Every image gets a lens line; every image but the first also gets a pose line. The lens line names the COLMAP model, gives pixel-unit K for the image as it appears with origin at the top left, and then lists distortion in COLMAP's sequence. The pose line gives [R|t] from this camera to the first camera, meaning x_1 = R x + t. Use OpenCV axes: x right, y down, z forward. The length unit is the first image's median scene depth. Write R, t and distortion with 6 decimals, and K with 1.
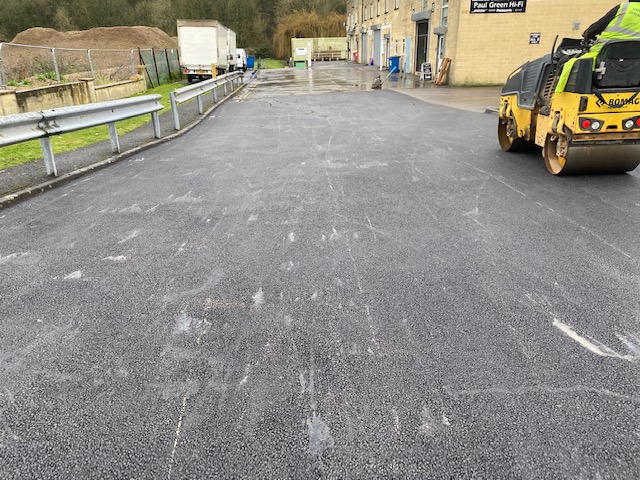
lens RADIAL K [[488.2, 0, 320.0], [0, 488.2, 240.0], [0, 0, 1]] dist [0.034998, -0.034775]
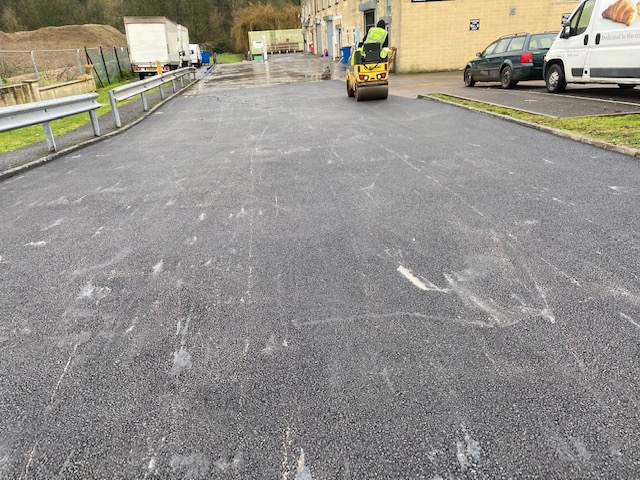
lens RADIAL K [[488.2, 0, 320.0], [0, 488.2, 240.0], [0, 0, 1]] dist [0.034998, -0.034775]
pose [[0.996812, -0.057368, 0.055441, 0.081313], [0.056533, 0.998264, 0.016521, 0.024333], [-0.056293, -0.013334, 0.998325, -0.070327]]
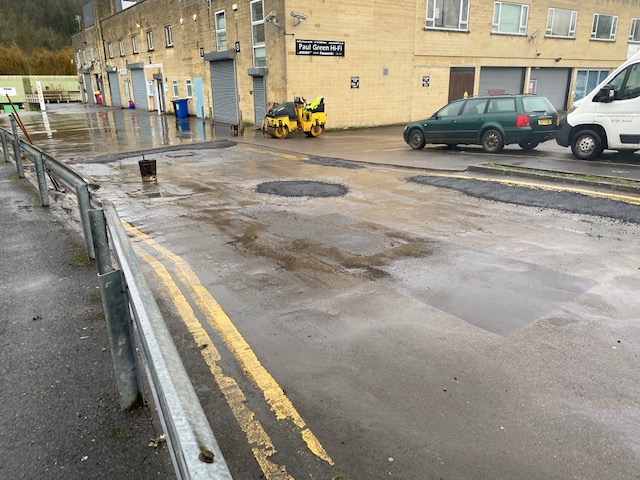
lens RADIAL K [[488.2, 0, 320.0], [0, 488.2, 240.0], [0, 0, 1]] dist [0.034998, -0.034775]
pose [[0.851668, -0.146073, 0.503314, -0.477675], [0.183373, 0.982723, -0.025080, -0.260968], [-0.490955, 0.113654, 0.863740, 0.655721]]
